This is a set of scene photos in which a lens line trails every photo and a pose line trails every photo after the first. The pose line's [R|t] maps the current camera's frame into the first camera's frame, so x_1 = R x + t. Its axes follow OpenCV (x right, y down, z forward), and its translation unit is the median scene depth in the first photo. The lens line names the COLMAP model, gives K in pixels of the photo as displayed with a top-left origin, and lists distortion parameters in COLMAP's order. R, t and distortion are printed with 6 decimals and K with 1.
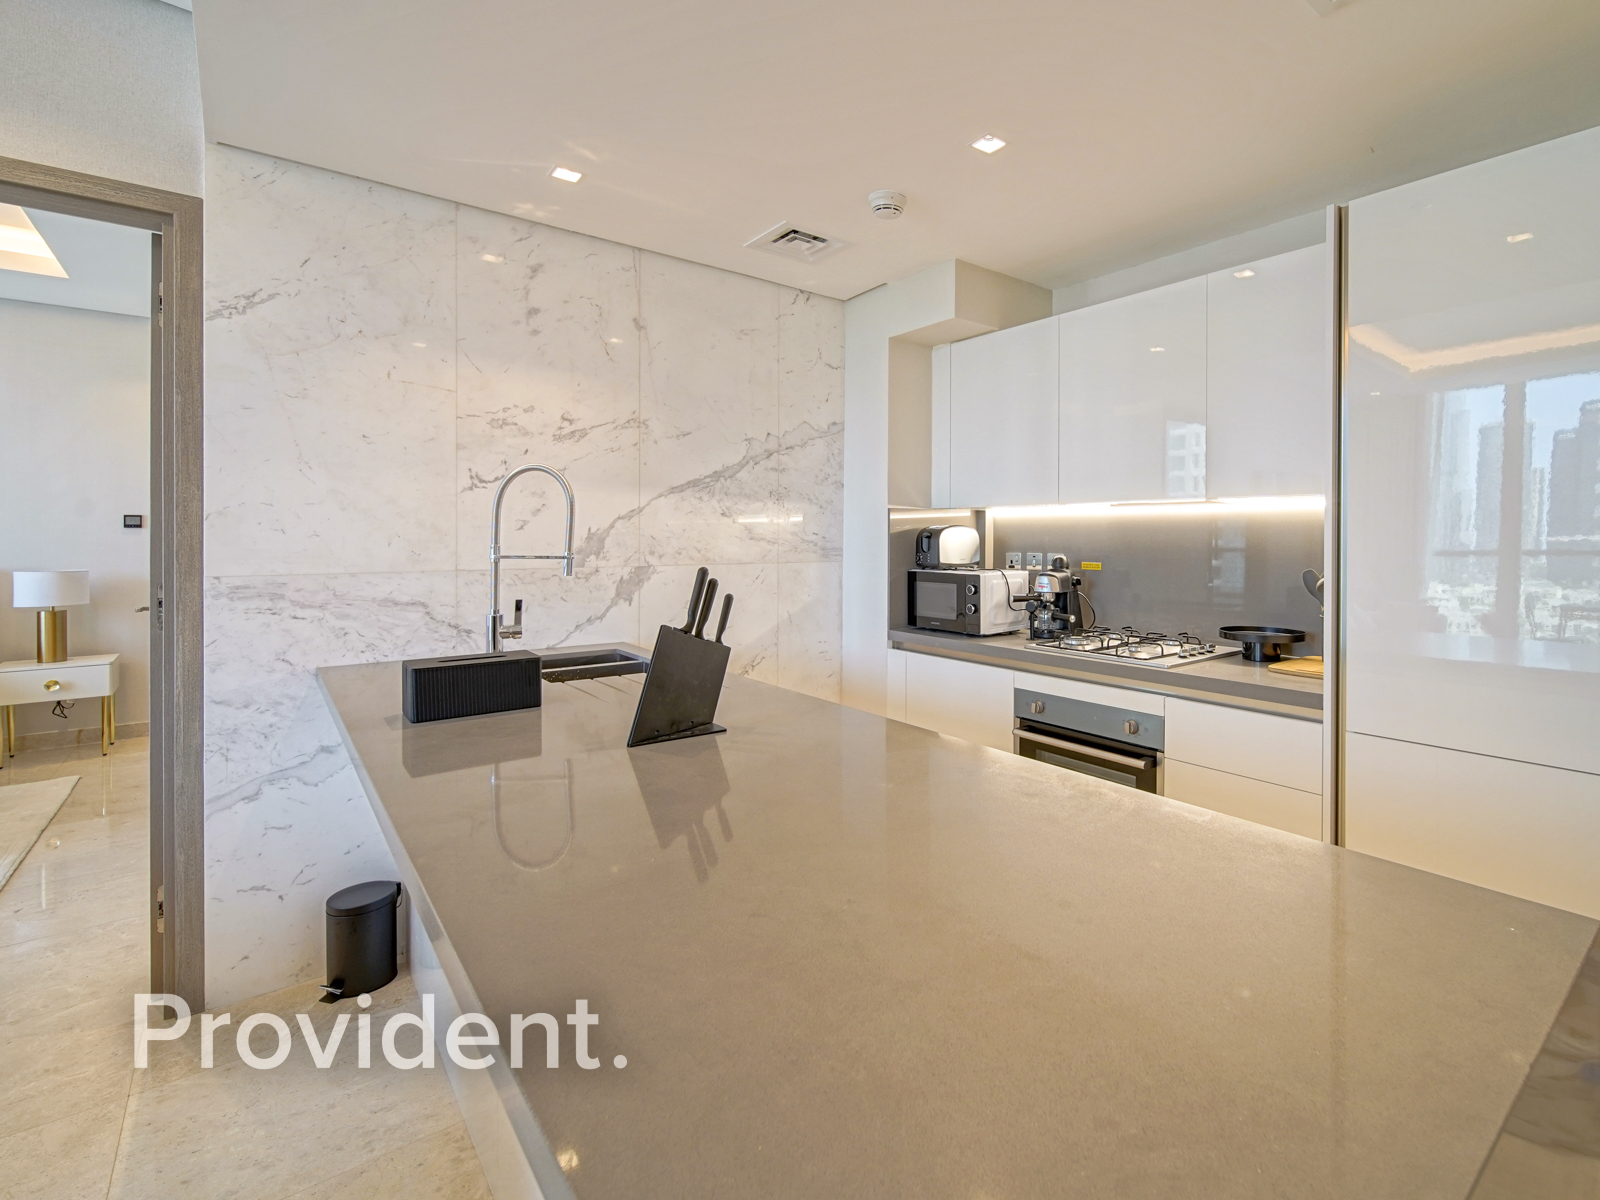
lens RADIAL K [[768.3, 0, 909.9], [0, 768.3, 585.5], [0, 0, 1]] dist [0.000723, -0.000184]
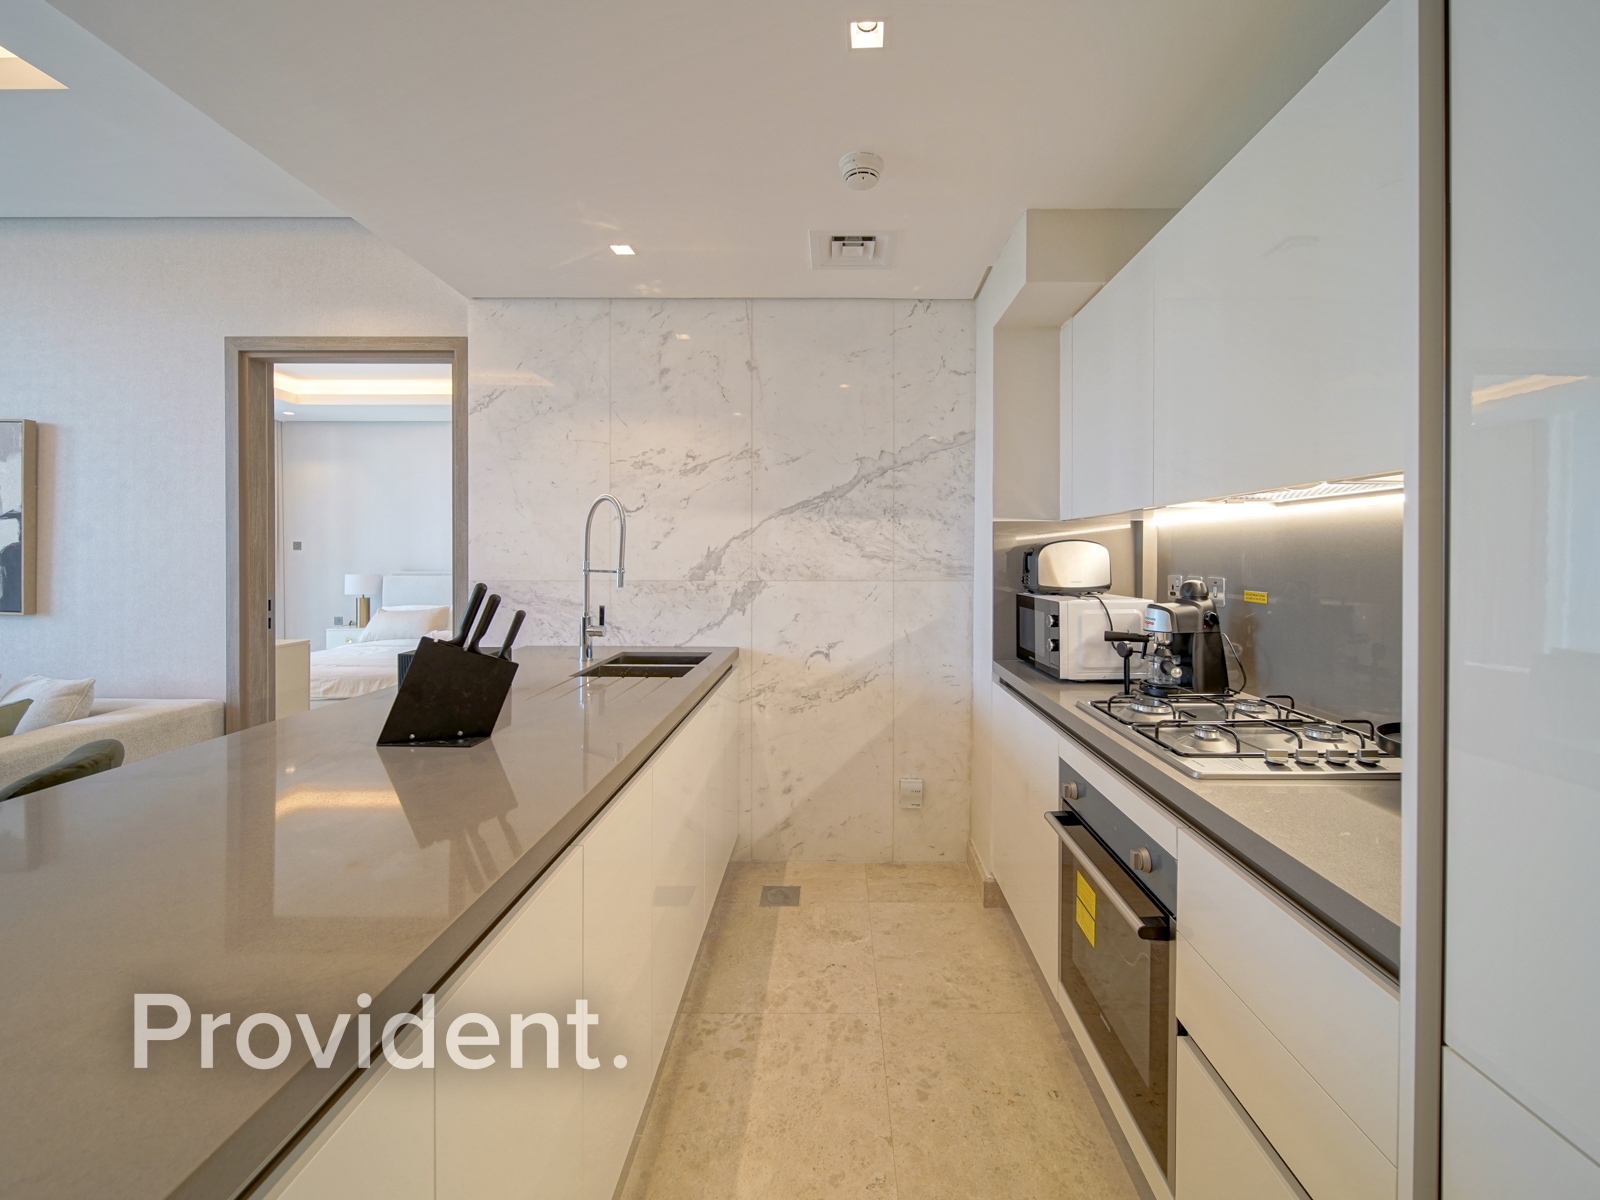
lens RADIAL K [[652.5, 0, 807.1], [0, 652.5, 583.4], [0, 0, 1]] dist [0.000595, -0.000100]
pose [[0.754316, 0.026699, -0.655969, 0.334091], [-0.040511, 0.999162, -0.005917, -0.018907], [0.655261, 0.031037, 0.754765, 0.332797]]
